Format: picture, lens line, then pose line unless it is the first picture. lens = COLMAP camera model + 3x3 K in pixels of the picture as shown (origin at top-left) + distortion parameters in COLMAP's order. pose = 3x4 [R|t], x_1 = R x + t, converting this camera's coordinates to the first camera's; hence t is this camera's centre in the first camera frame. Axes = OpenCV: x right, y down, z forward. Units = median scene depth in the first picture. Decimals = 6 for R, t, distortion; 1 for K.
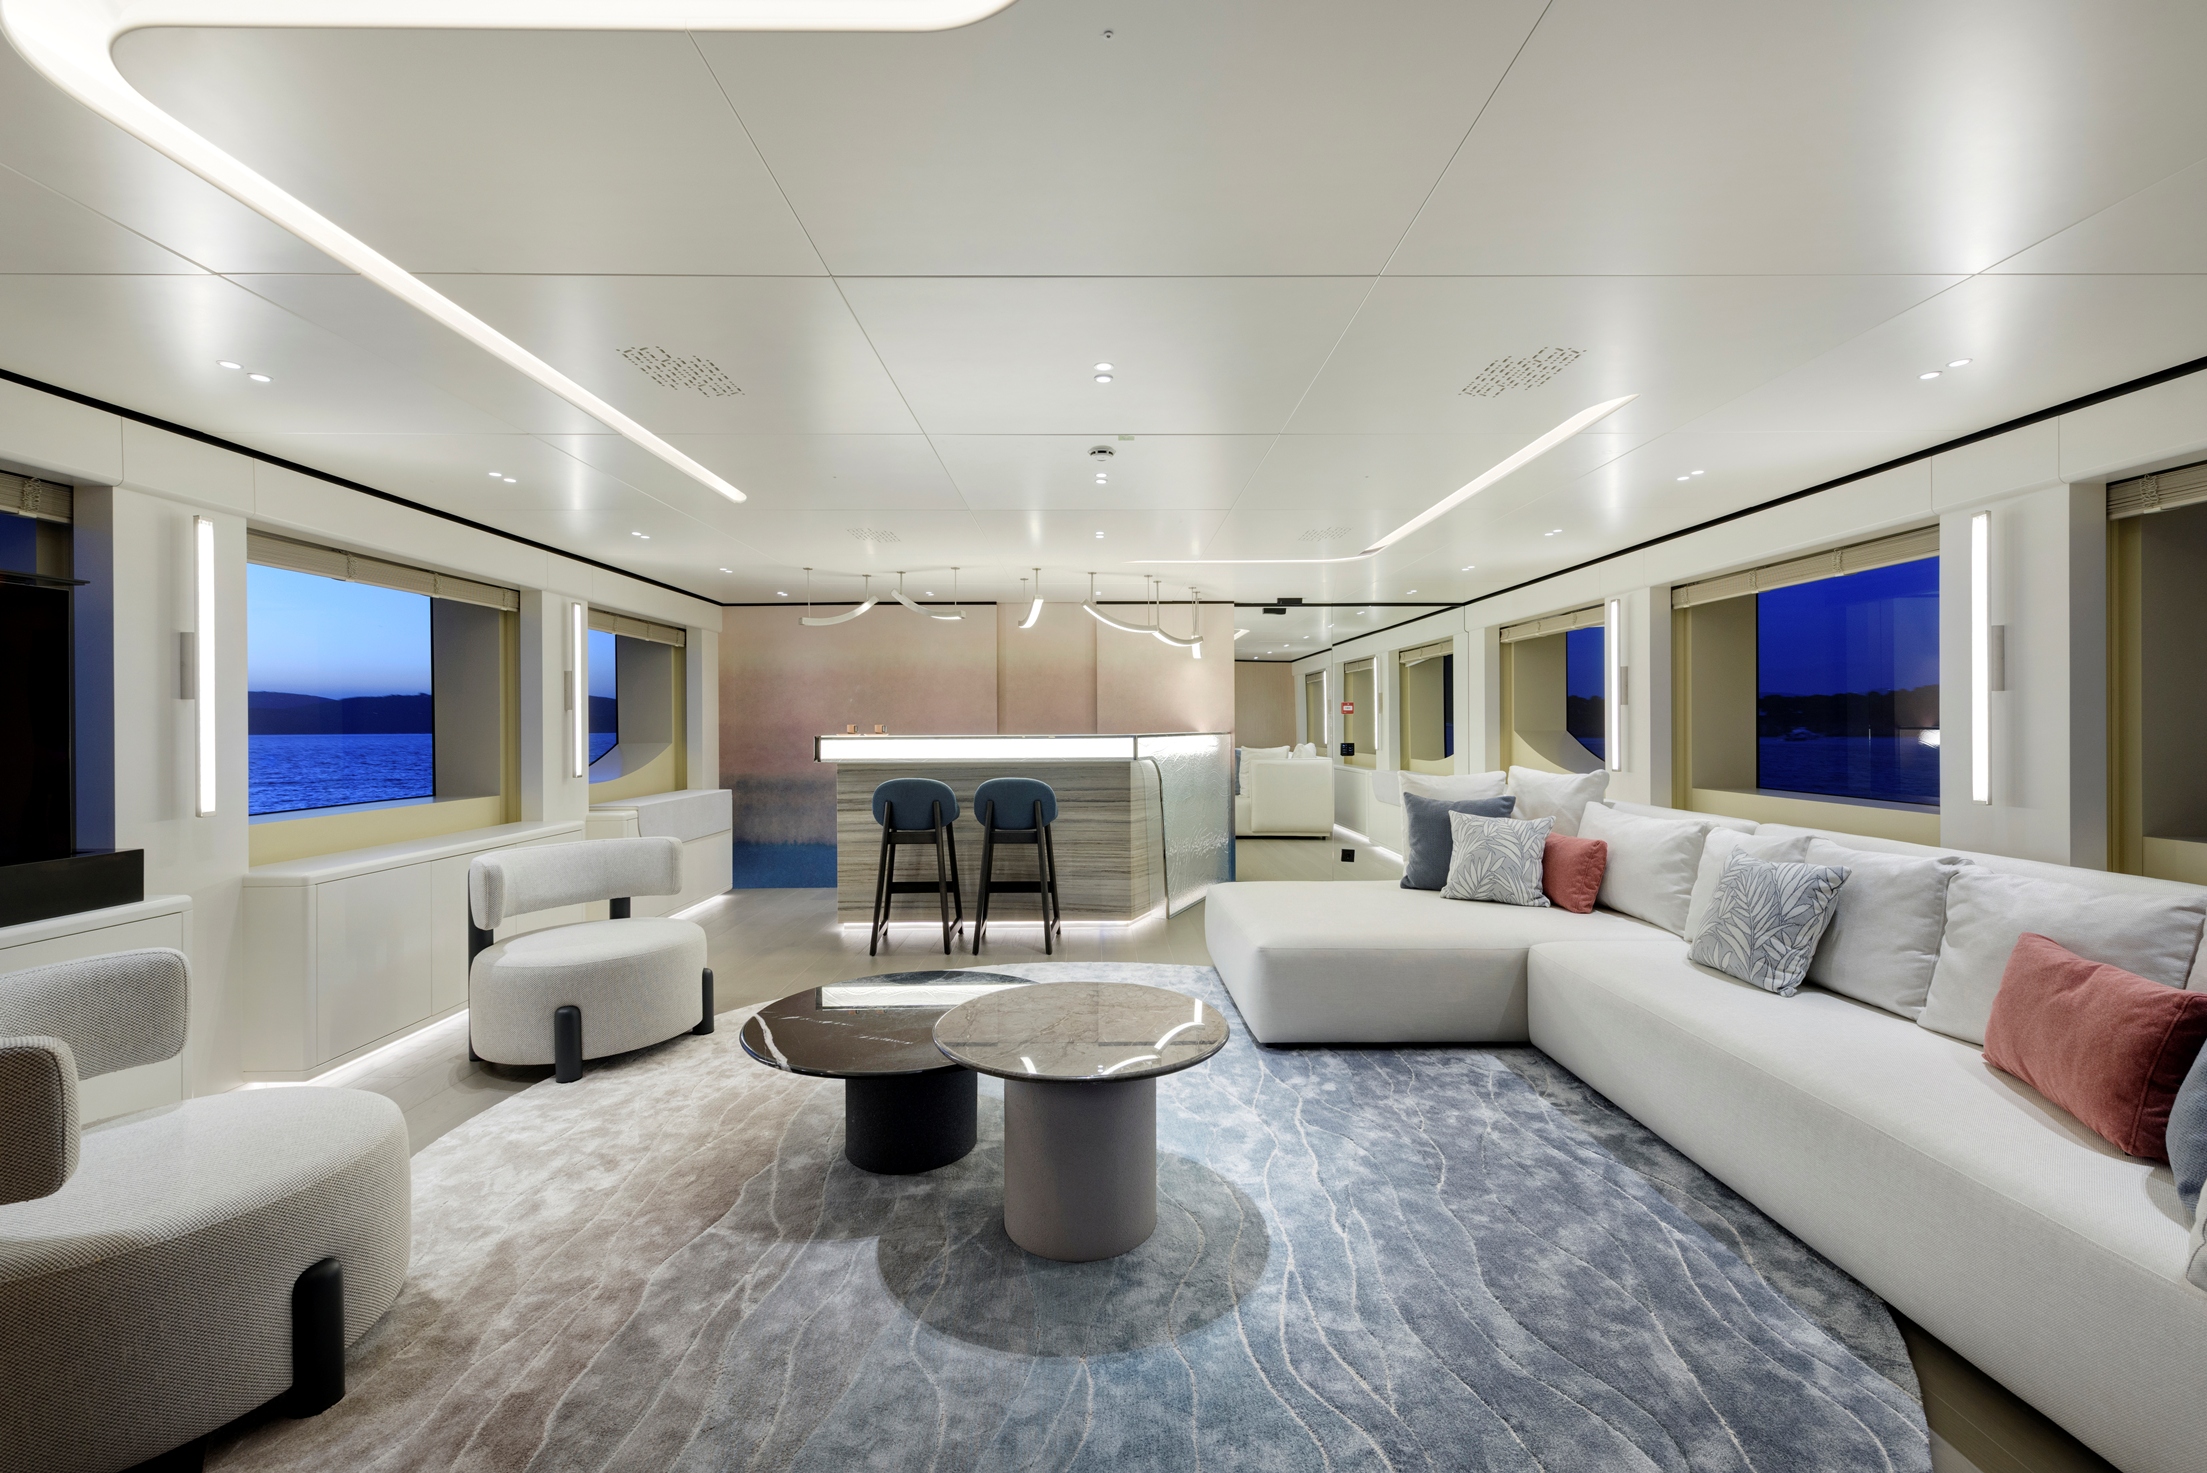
lens RADIAL K [[898.7, 0, 1103.5], [0, 898.7, 736.5], [0, 0, 1]] dist [-0.000132, -0.000021]
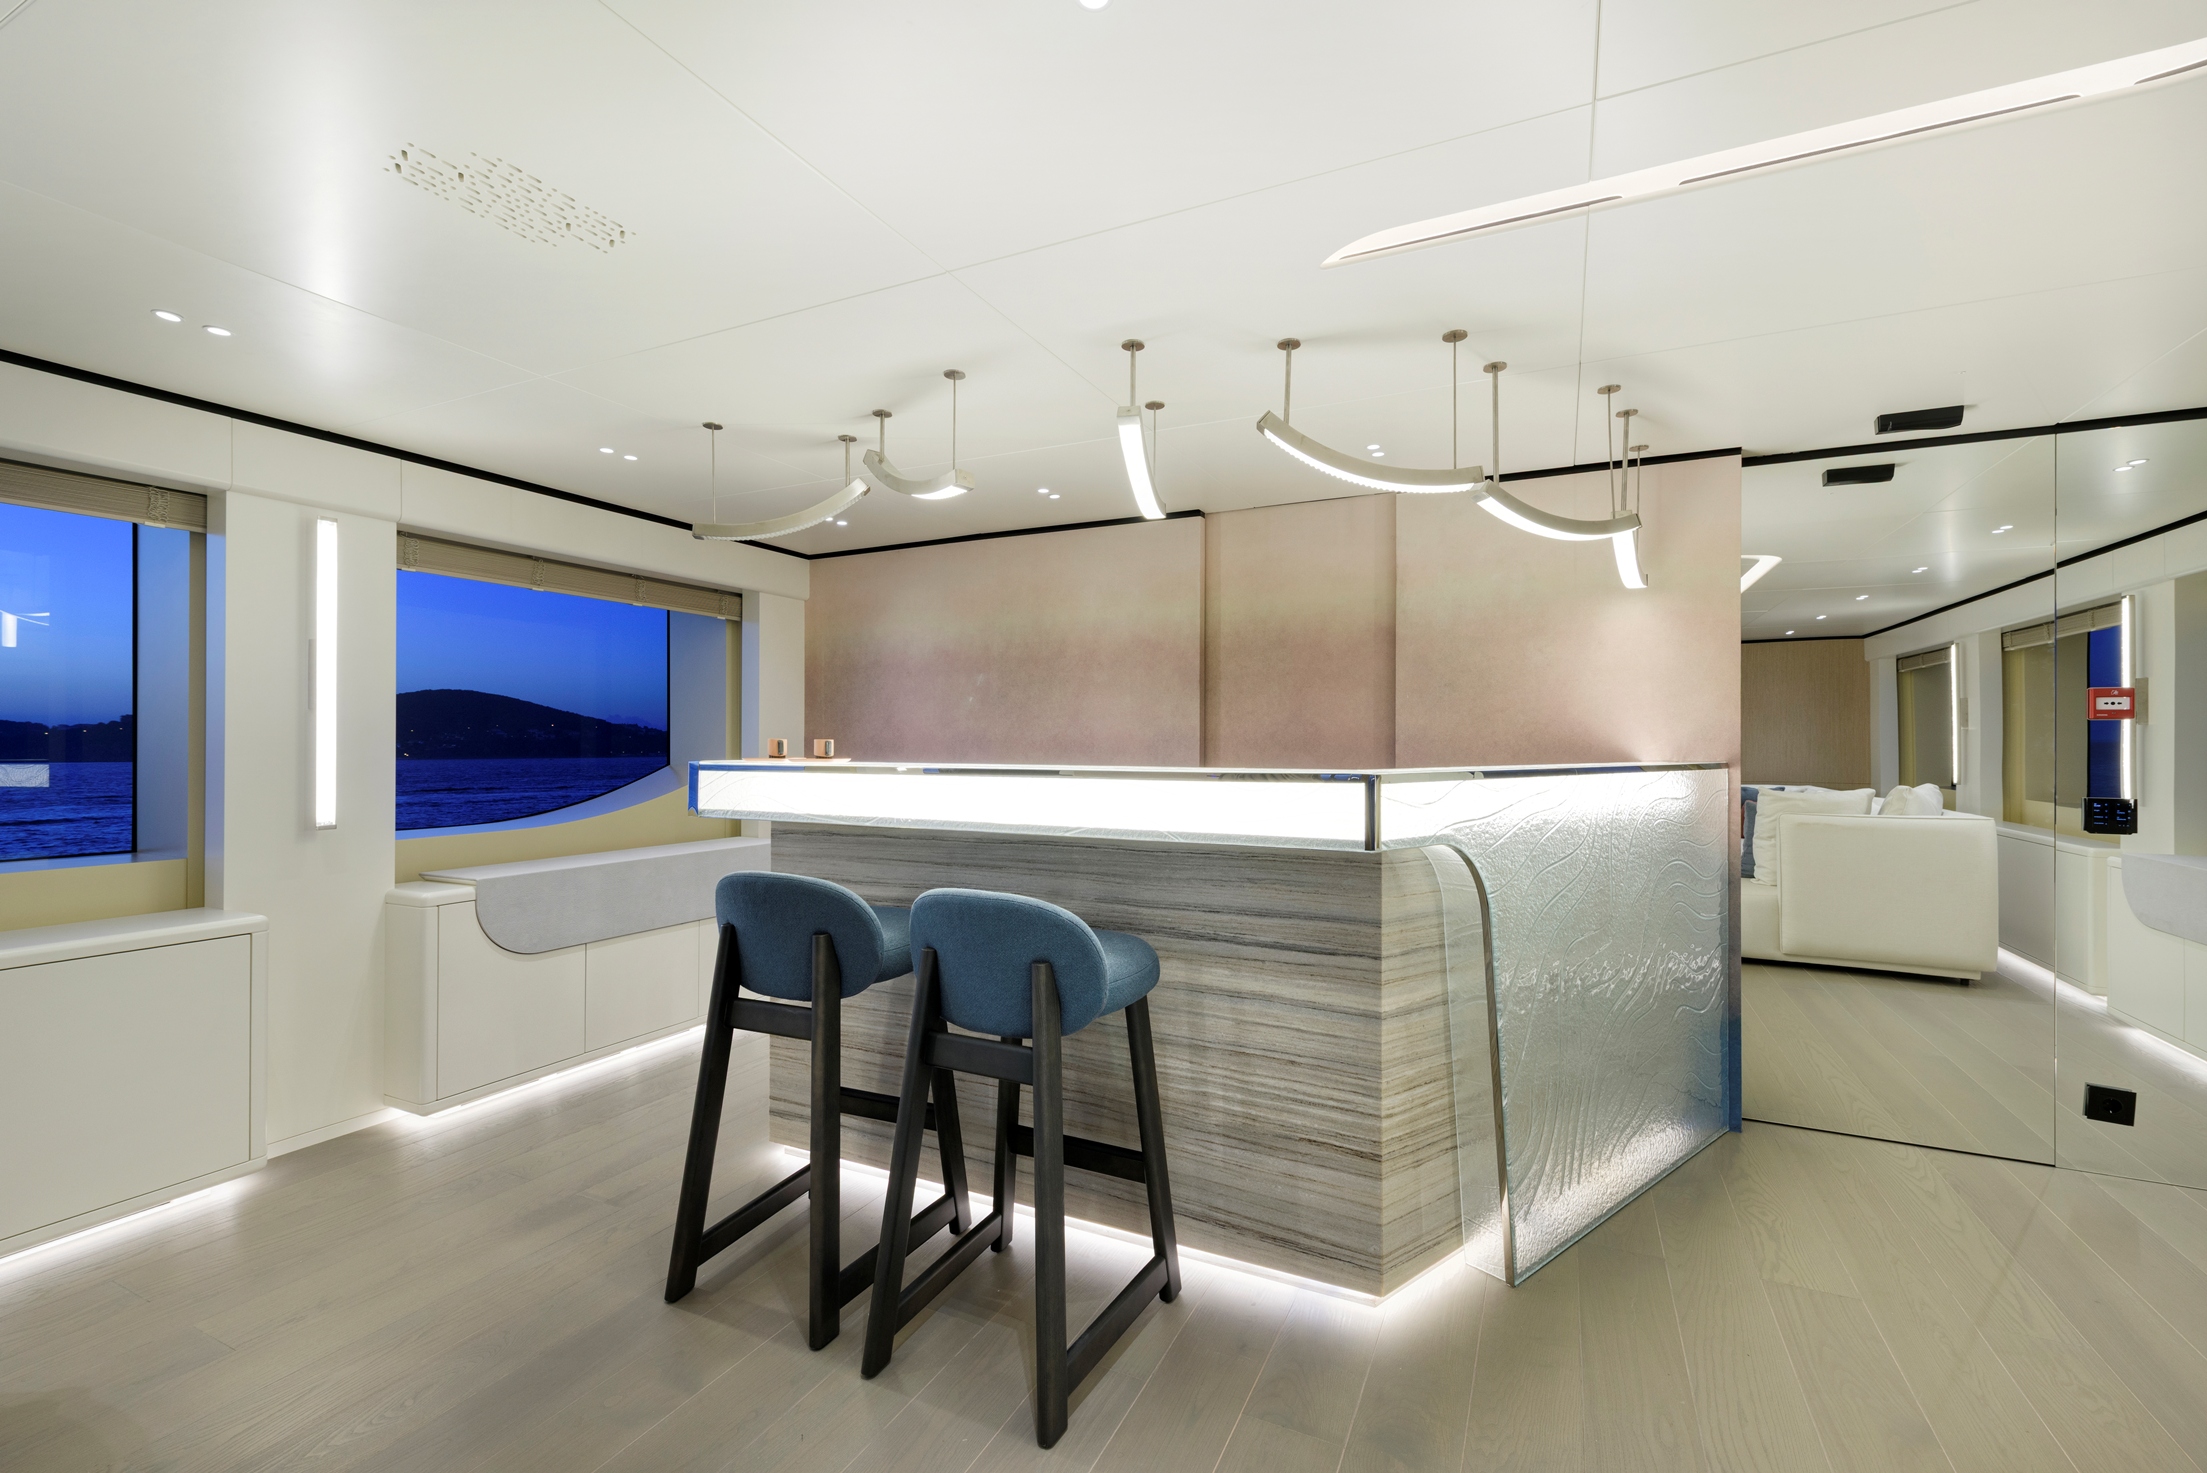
lens RADIAL K [[904.8, 0, 1101.2], [0, 904.8, 753.2], [0, 0, 1]] dist [-0.000706, -0.000091]
pose [[0.889405, 0.014144, -0.456900, 0.077003], [-0.014222, 0.999894, 0.003270, -0.007231], [0.456898, 0.003589, 0.889512, 0.510493]]
